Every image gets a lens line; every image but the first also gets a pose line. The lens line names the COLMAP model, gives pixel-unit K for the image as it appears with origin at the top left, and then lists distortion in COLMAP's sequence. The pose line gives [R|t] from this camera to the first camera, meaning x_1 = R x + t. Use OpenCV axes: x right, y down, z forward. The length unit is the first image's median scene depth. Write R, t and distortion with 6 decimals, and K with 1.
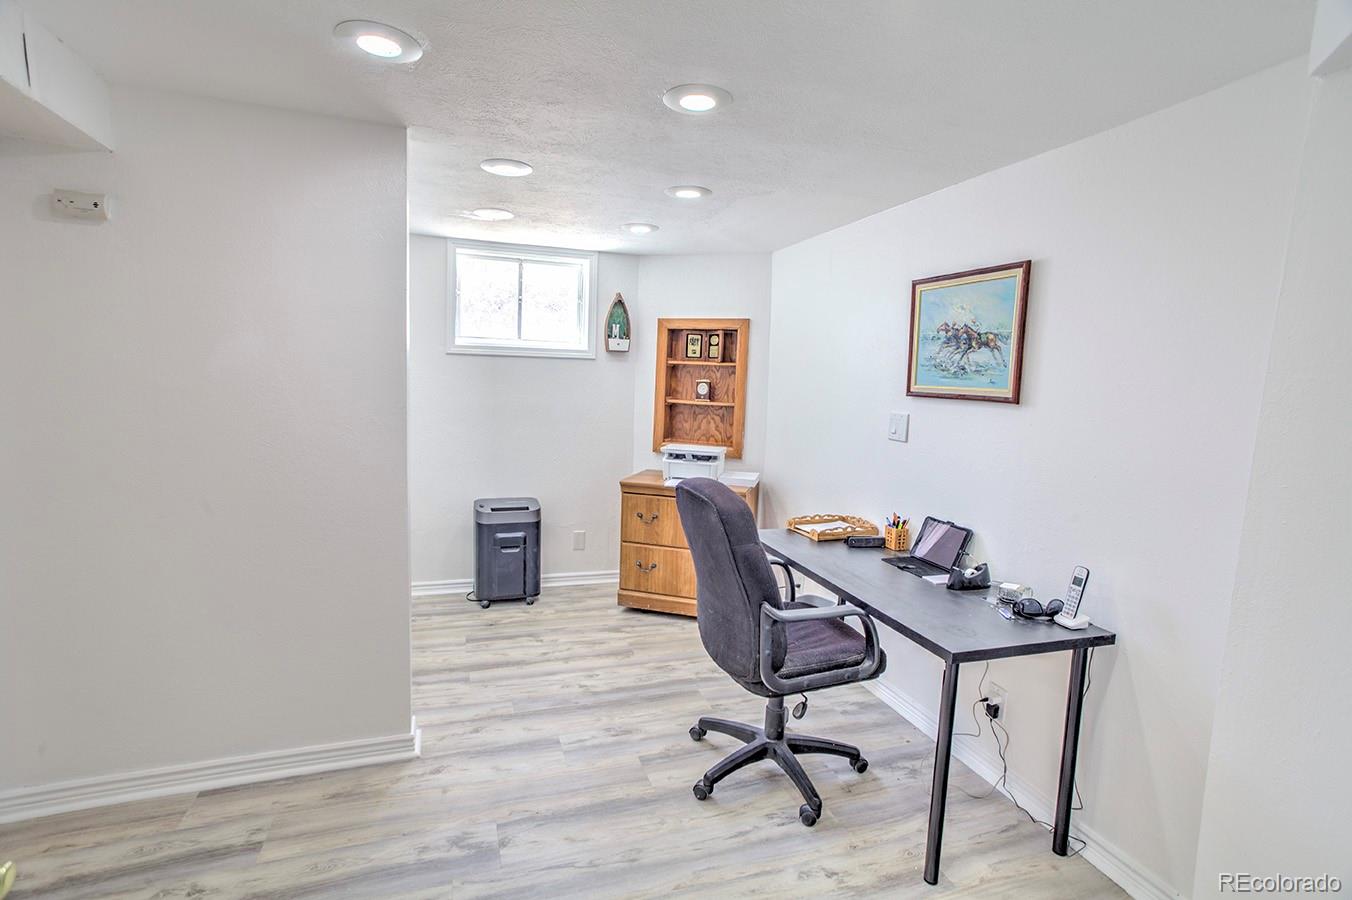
lens RADIAL K [[674.7, 0, 670.2], [0, 674.7, 457.2], [0, 0, 1]] dist [-0.021194, 0.012736]
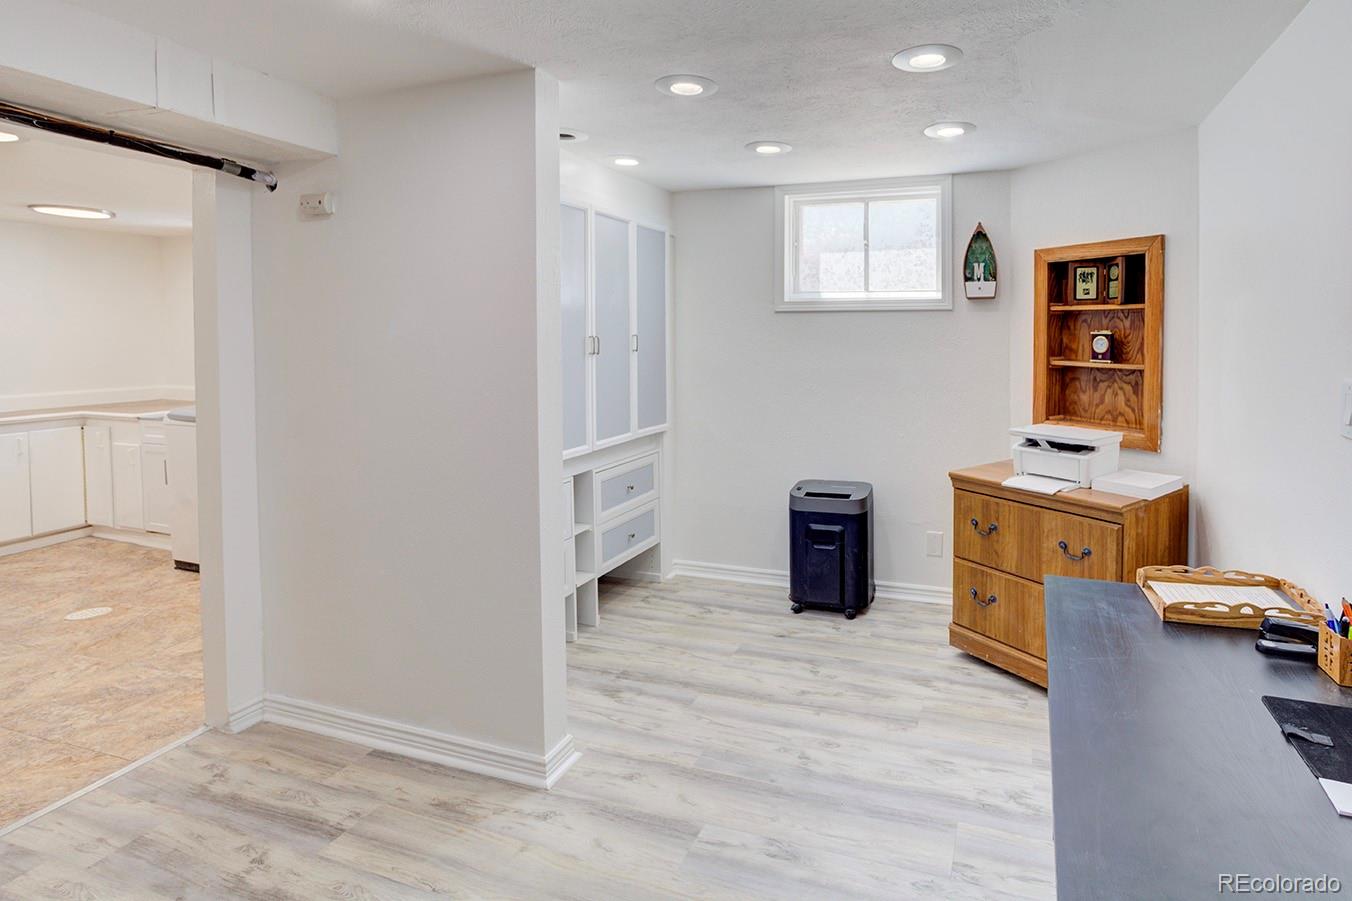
lens RADIAL K [[701.7, 0, 755.4], [0, 701.7, 351.2], [0, 0, 1]] dist [-0.037997, 0.008632]
pose [[0.788631, -0.020978, -0.614509, 0.224944], [-0.040971, 0.995404, -0.086561, -0.021215], [0.613500, 0.093441, 0.784147, 0.258933]]
